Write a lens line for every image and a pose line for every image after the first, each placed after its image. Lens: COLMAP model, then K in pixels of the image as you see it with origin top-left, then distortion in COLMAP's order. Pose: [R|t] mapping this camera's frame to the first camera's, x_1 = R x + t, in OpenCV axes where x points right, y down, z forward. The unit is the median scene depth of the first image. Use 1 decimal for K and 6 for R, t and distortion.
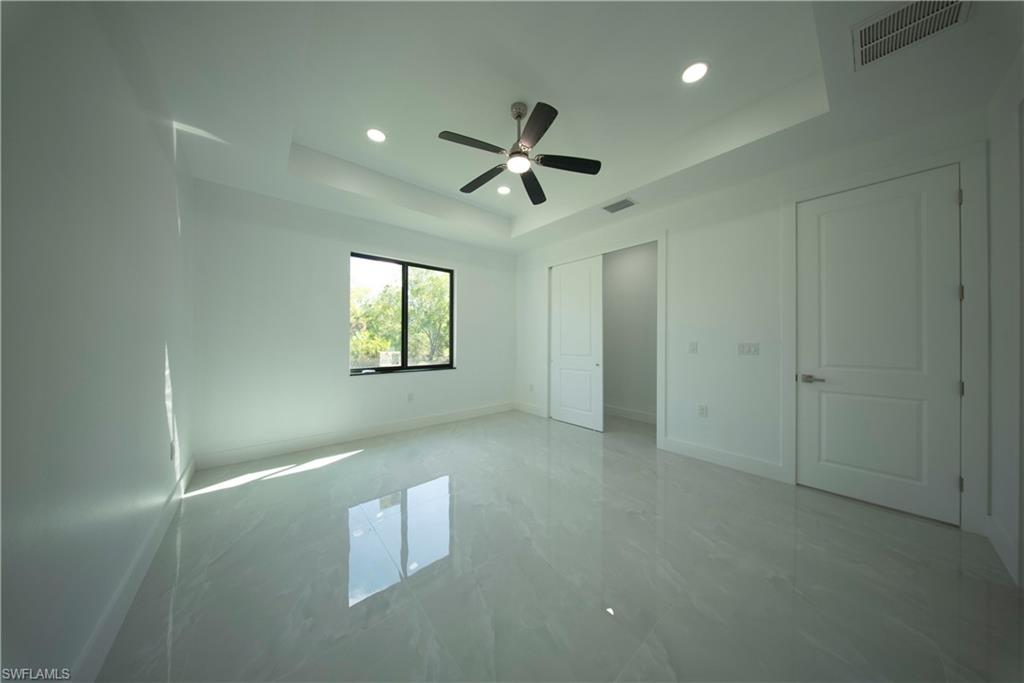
lens RADIAL K [[298.5, 0, 513.0], [0, 298.5, 339.4], [0, 0, 1]] dist [0.000183, -0.000012]
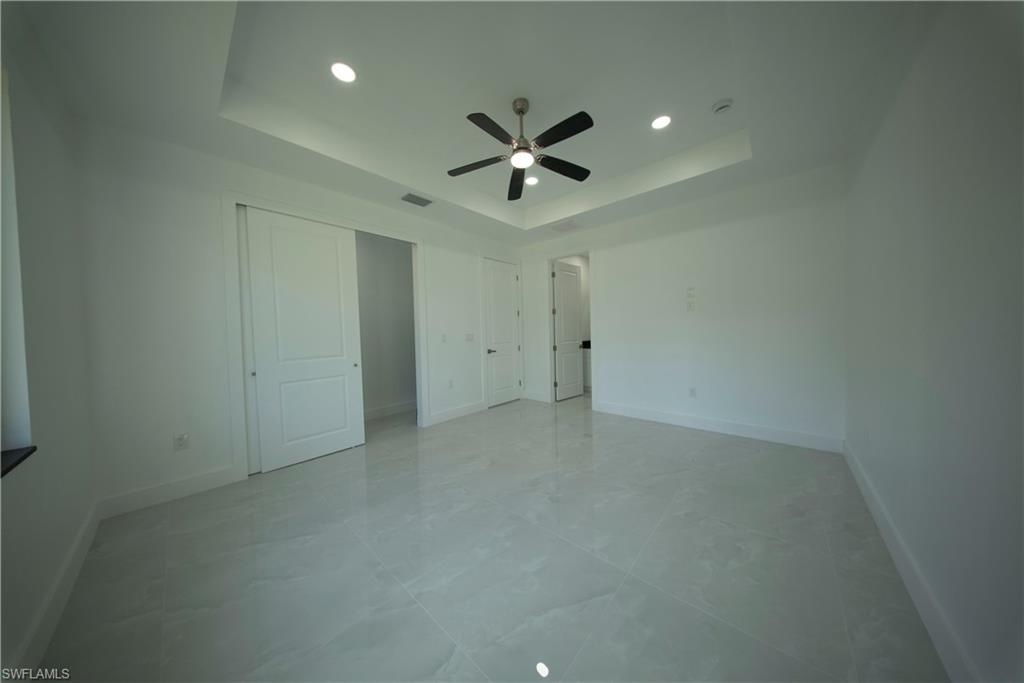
lens RADIAL K [[298.5, 0, 513.0], [0, 298.5, 339.4], [0, 0, 1]] dist [0.000183, -0.000012]
pose [[-0.152270, -0.026543, 0.987982, -0.702557], [0.018741, 0.999382, 0.029738, -0.001790], [-0.988161, 0.023044, -0.151678, 0.841092]]
